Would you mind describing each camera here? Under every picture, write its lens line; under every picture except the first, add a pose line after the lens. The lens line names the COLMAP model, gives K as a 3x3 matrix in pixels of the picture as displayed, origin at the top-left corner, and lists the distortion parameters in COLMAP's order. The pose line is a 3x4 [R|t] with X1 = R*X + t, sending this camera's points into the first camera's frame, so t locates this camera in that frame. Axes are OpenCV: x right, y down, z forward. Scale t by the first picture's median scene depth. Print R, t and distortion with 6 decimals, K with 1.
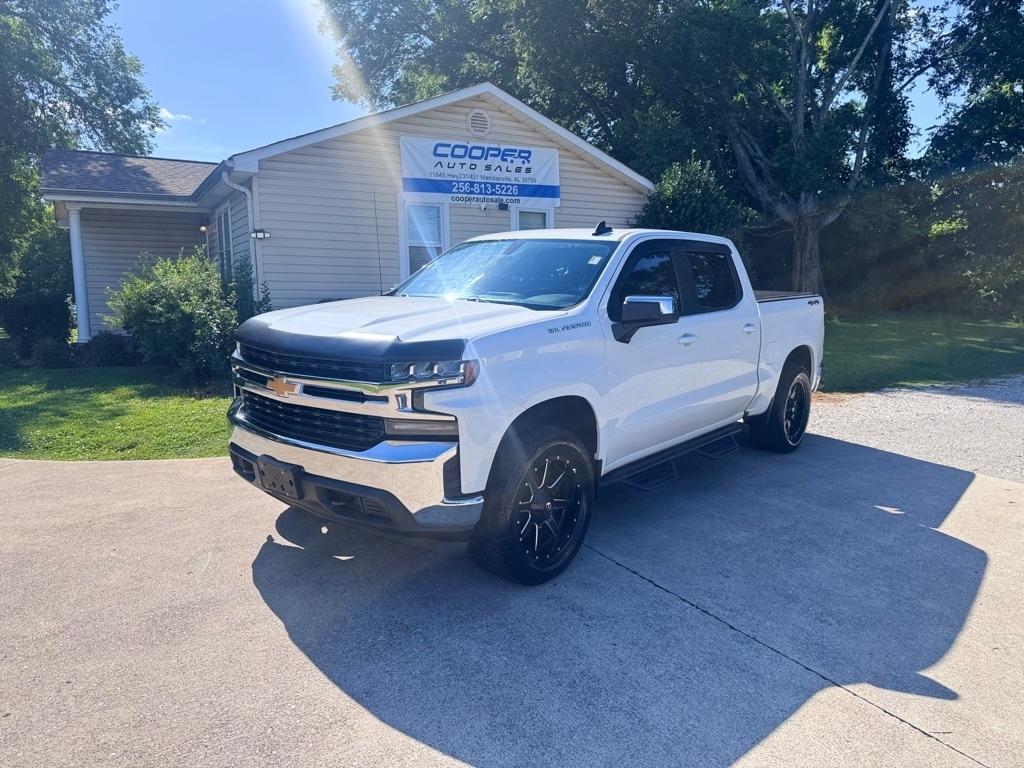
lens RADIAL K [[721.2, 0, 509.8], [0, 721.2, 384.0], [0, 0, 1]] dist [0.049703, -0.067338]
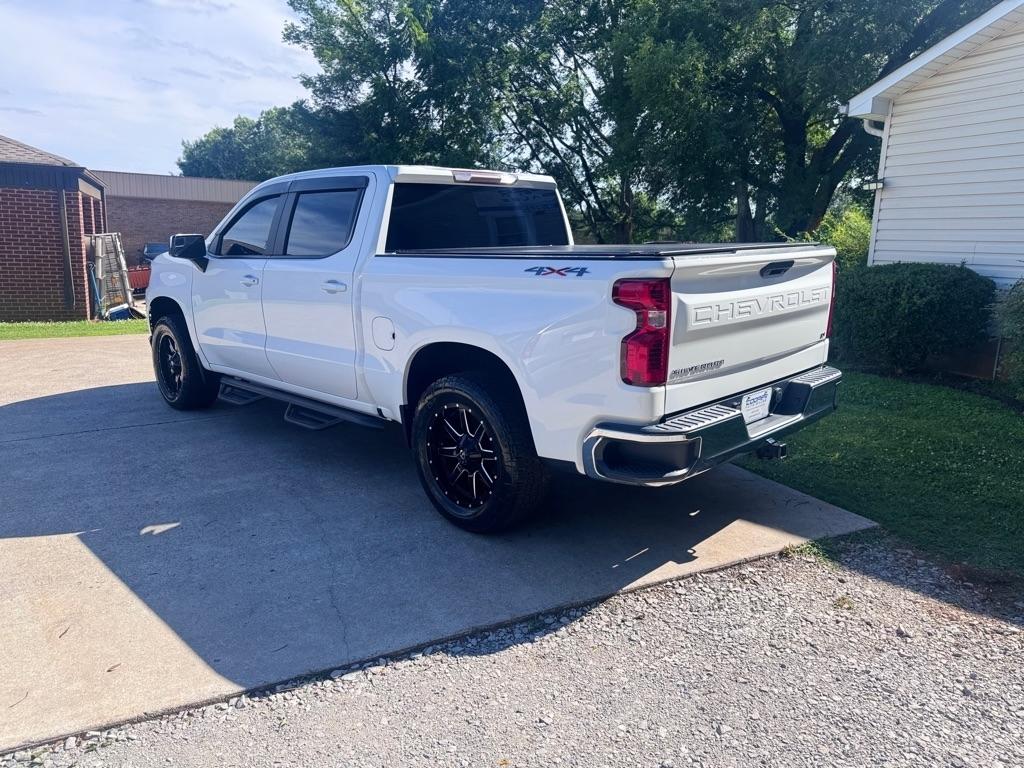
lens RADIAL K [[721.2, 0, 509.3], [0, 721.2, 384.0], [0, 0, 1]] dist [0.049703, -0.067338]
pose [[-0.095378, 0.189495, -0.977238, 0.924032], [-0.153878, 0.967107, 0.202549, -0.137465], [0.983476, 0.169695, -0.063082, 1.067883]]
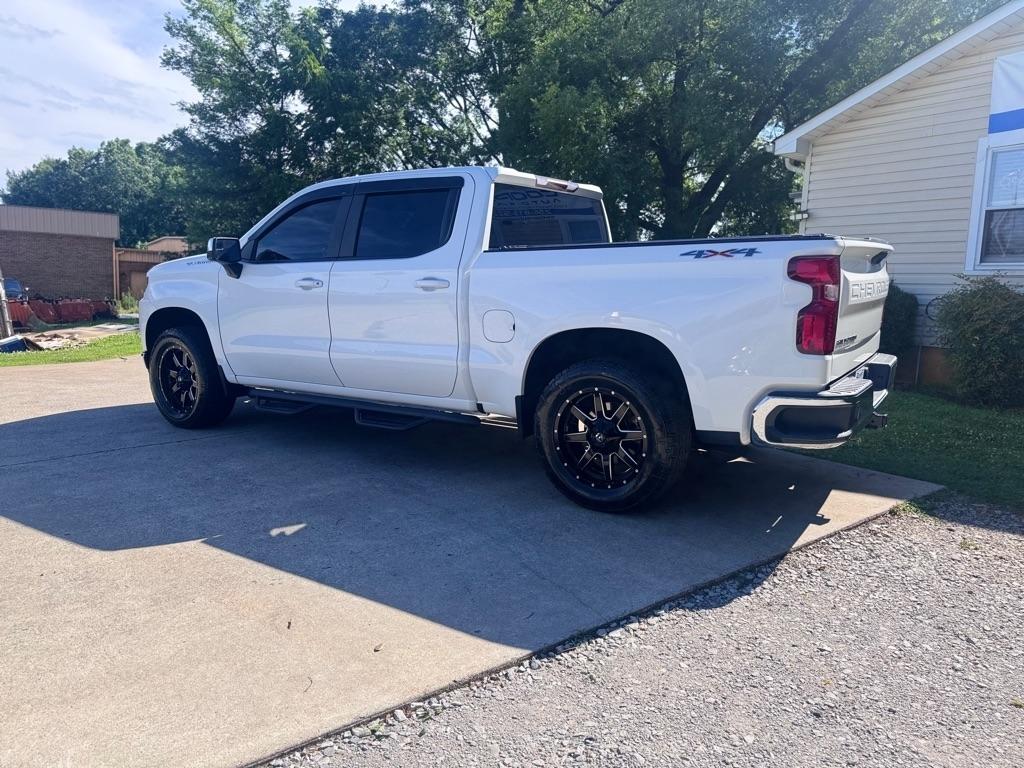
lens RADIAL K [[721.2, 0, 513.5], [0, 721.2, 384.0], [0, 0, 1]] dist [0.049703, -0.067338]
pose [[0.104341, 0.134110, -0.985458, 0.947119], [-0.156525, 0.980732, 0.116894, -0.064093], [0.982147, 0.142052, 0.123322, 0.860705]]
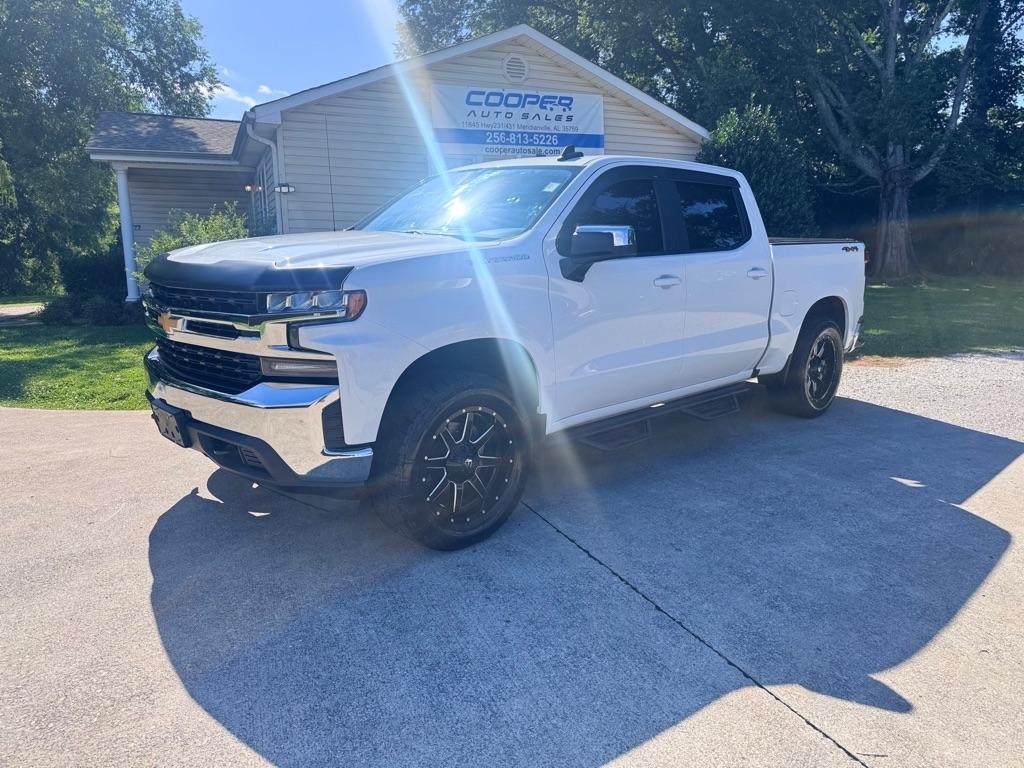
lens RADIAL K [[721.2, 0, 513.1], [0, 721.2, 386.9], [0, 0, 1]] dist [0.049703, -0.067338]
pose [[0.994126, 0.016063, -0.107028, 0.114609], [-0.011191, 0.998880, 0.045969, 0.020262], [0.107646, -0.044501, 0.993193, 0.078052]]
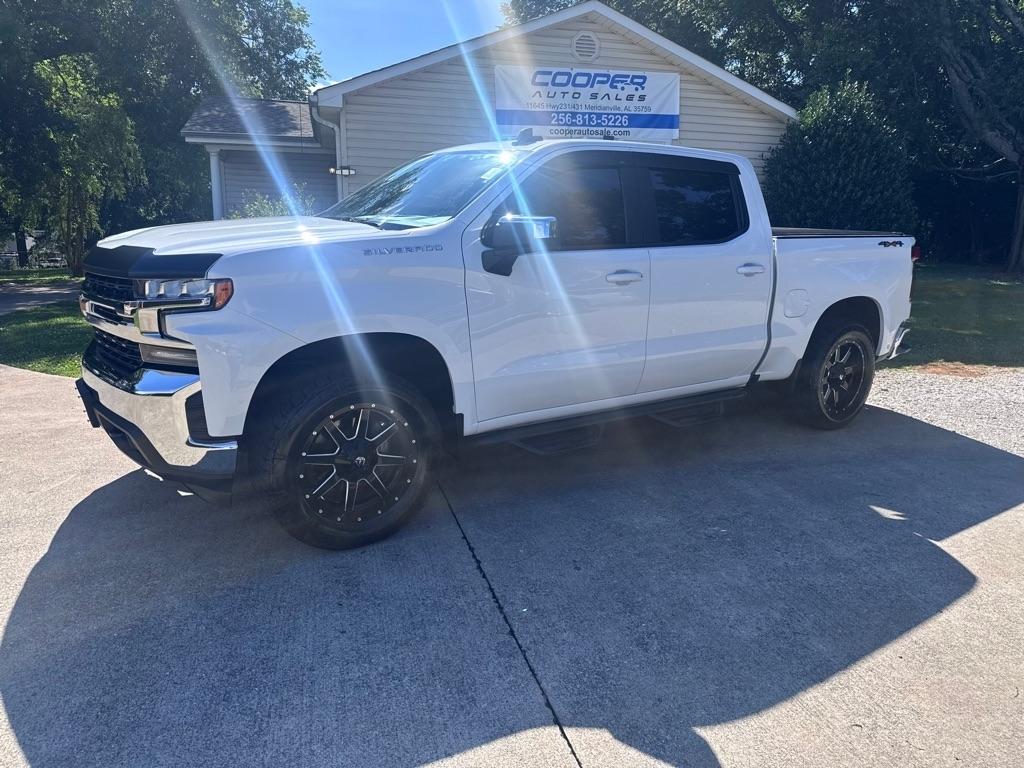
lens RADIAL K [[721.2, 0, 511.7], [0, 721.2, 387.4], [0, 0, 1]] dist [0.049703, -0.067338]
pose [[0.962774, 0.070306, -0.261006, 0.252164], [-0.052436, 0.995817, 0.074820, 0.005673], [0.265175, -0.058348, 0.962433, 0.133011]]
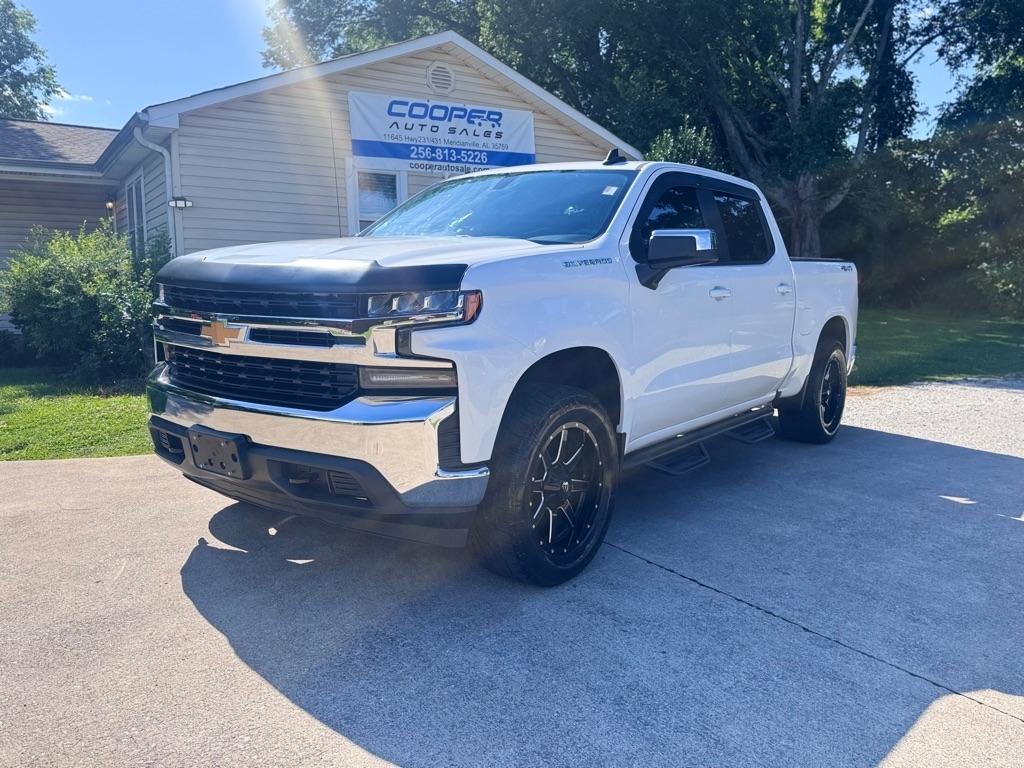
lens RADIAL K [[821.8, 0, 511.3], [0, 821.8, 384.4], [0, 0, 1]] dist [0.046237, -0.060613]
pose [[0.998469, -0.009164, 0.054544, -0.030430], [0.010459, 0.999669, -0.023495, 0.044783], [-0.054311, 0.024029, 0.998235, 0.059989]]
